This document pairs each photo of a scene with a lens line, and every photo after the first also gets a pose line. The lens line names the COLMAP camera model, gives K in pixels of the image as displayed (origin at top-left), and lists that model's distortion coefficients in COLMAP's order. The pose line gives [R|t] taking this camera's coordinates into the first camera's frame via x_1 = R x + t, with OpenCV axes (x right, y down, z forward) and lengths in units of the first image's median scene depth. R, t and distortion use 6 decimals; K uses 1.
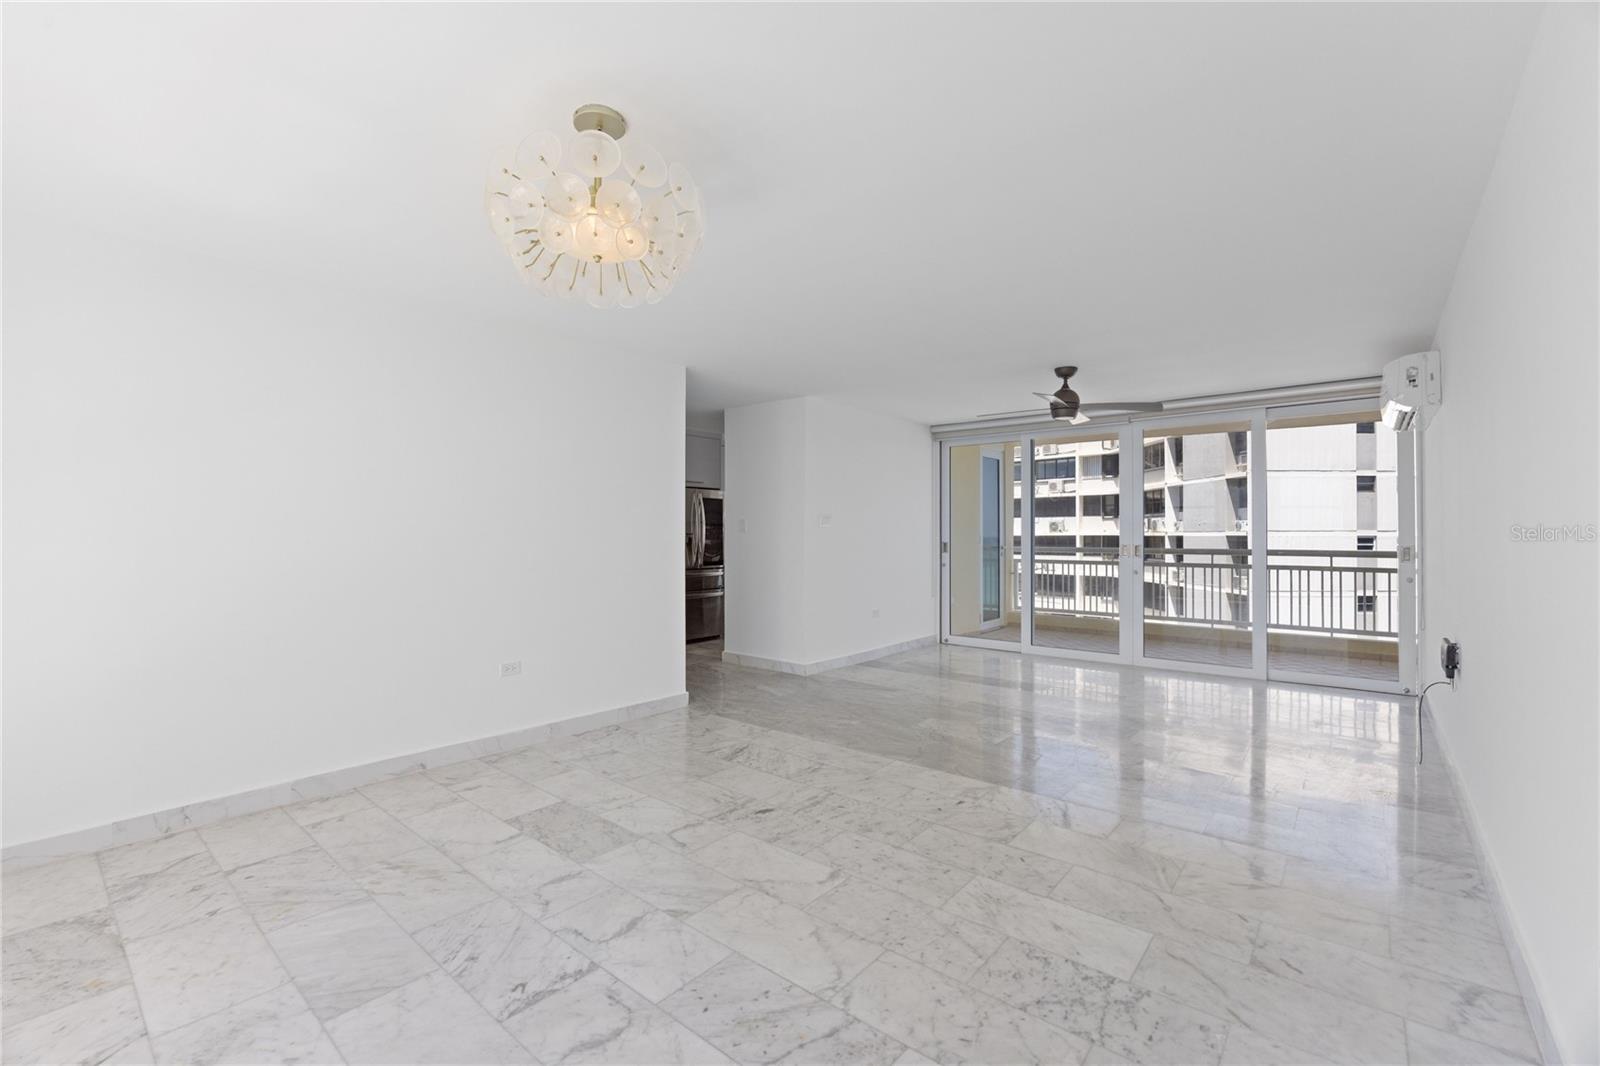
lens RADIAL K [[682.3, 0, 805.9], [0, 682.3, 531.2], [0, 0, 1]] dist [-0.021240, 0.001990]
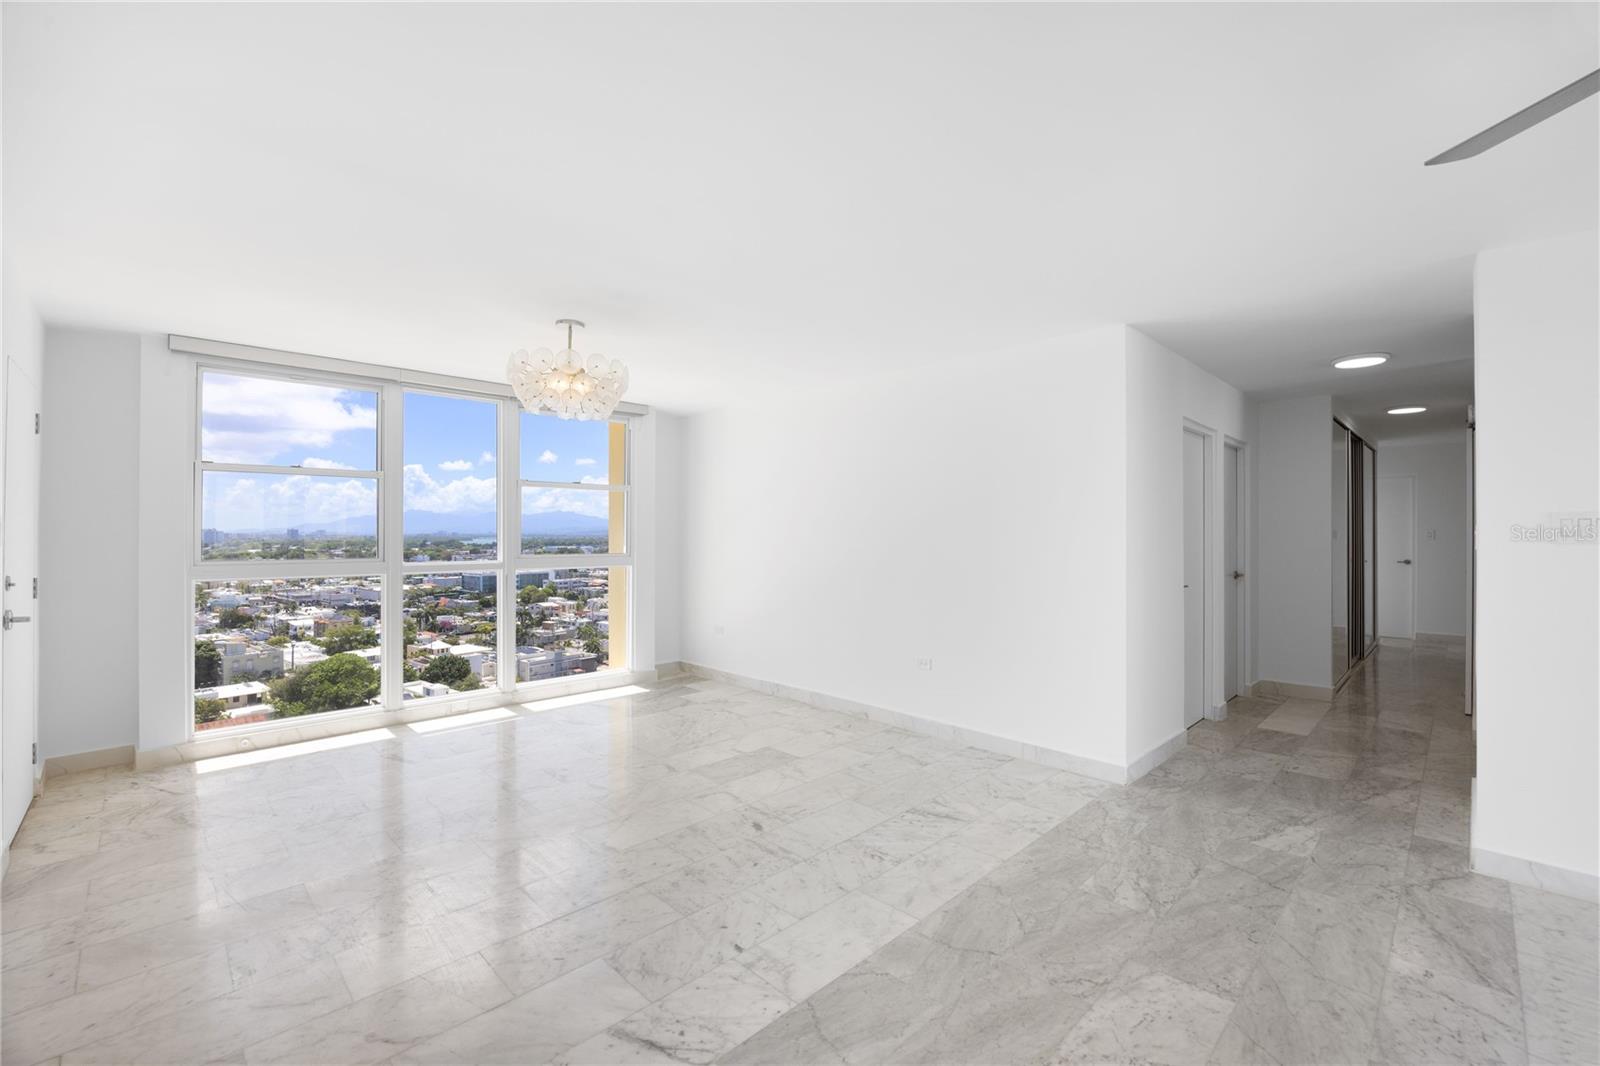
lens RADIAL K [[682.3, 0, 805.9], [0, 682.3, 531.2], [0, 0, 1]] dist [-0.021240, 0.001990]
pose [[-0.103499, 0.000445, -0.994629, 0.897395], [0.003596, 0.999994, 0.000074, -0.026501], [0.994623, -0.003569, -0.103500, 1.126994]]
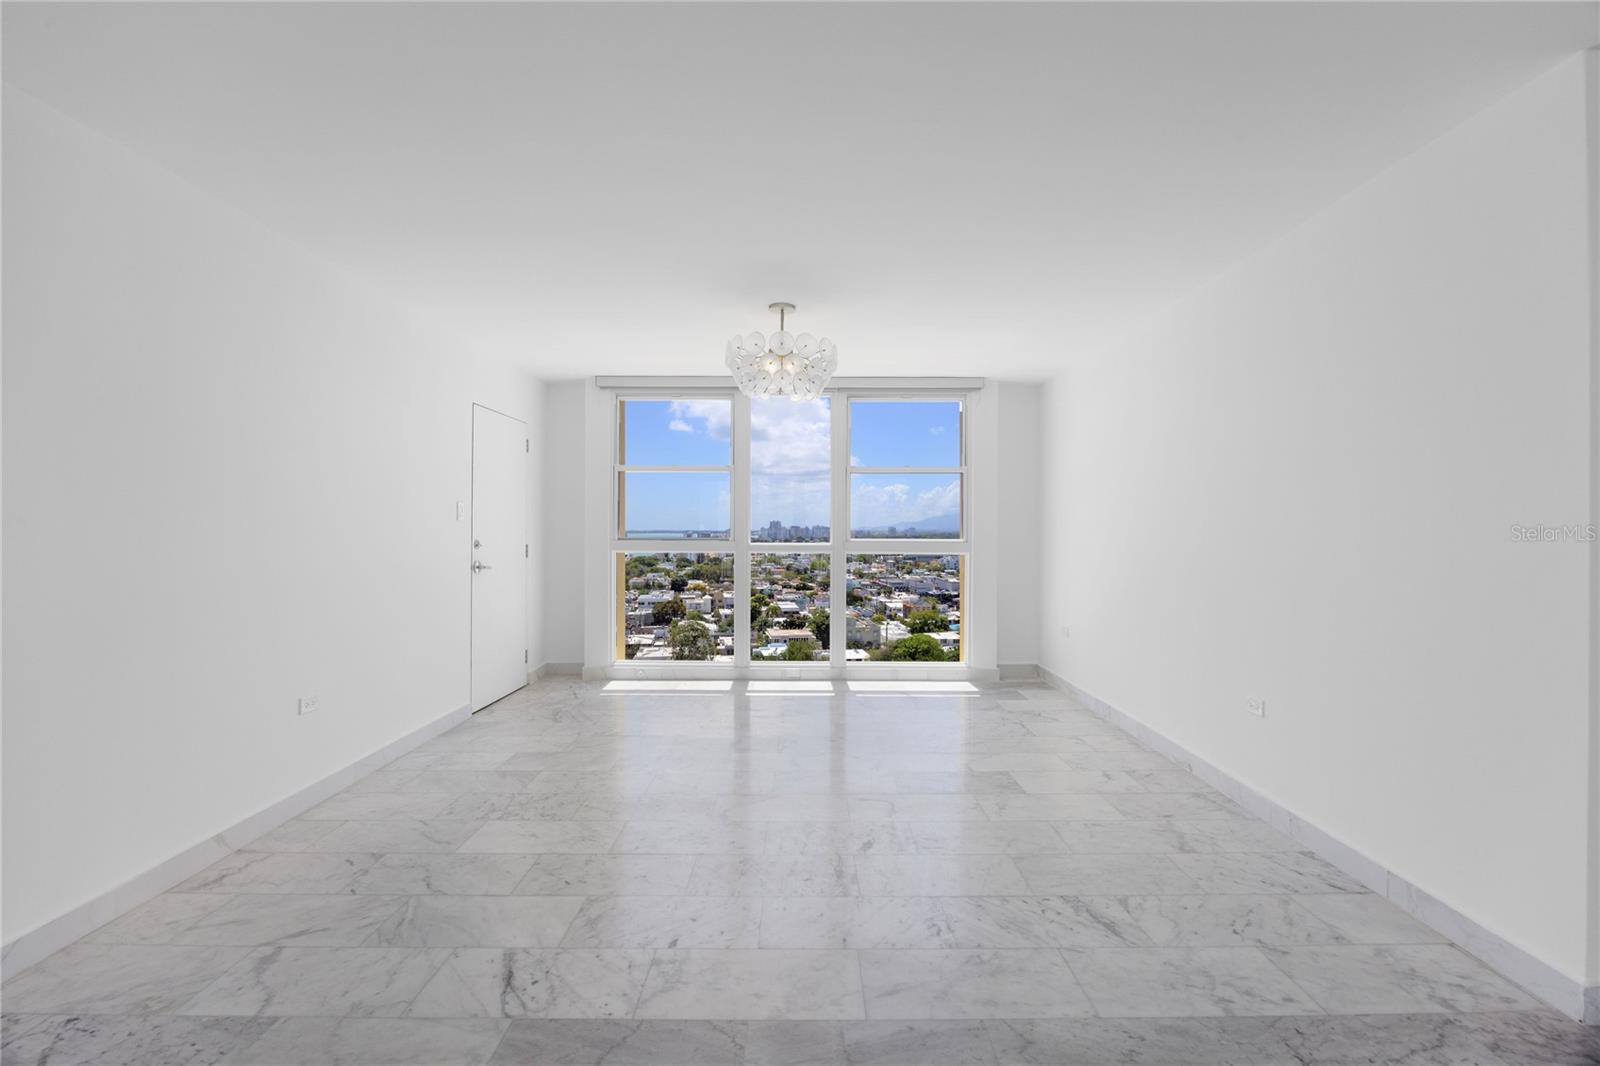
lens RADIAL K [[697.2, 0, 796.3], [0, 697.2, 528.2], [0, 0, 1]] dist [-0.015634, 0.000970]
pose [[-0.778977, -0.000740, -0.627052, 0.541291], [0.001916, 0.999992, -0.003560, 0.009683], [0.627049, -0.003974, -0.778969, 1.564384]]
